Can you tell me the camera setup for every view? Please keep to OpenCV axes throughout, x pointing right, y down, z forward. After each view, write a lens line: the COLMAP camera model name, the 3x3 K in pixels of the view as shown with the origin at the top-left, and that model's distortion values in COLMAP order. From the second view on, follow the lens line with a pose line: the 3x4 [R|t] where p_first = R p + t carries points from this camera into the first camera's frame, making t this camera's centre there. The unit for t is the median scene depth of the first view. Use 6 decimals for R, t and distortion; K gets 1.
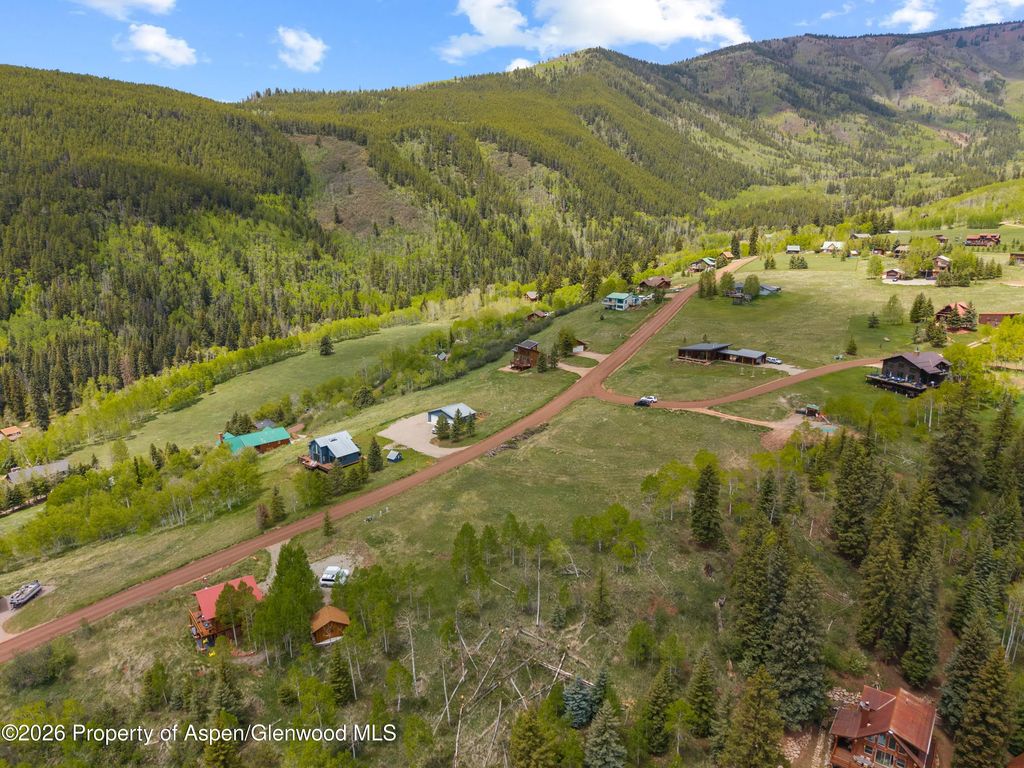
lens RADIAL K [[692.5, 0, 513.1], [0, 692.5, 380.8], [0, 0, 1]] dist [0.000843, -0.005598]
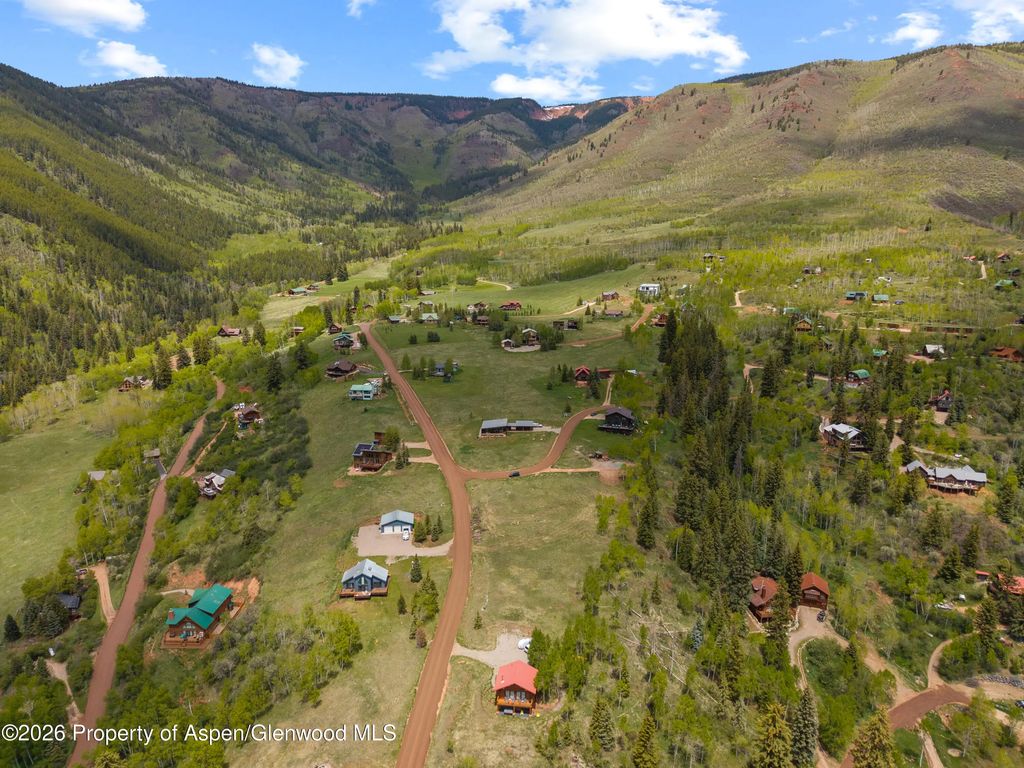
lens RADIAL K [[692.5, 0, 510.3], [0, 692.5, 387.2], [0, 0, 1]] dist [0.000843, -0.005598]
pose [[0.689500, -0.154773, 0.707555, -0.113607], [0.167936, 0.984442, 0.051690, -0.031298], [-0.704547, 0.083184, 0.704765, -0.006538]]
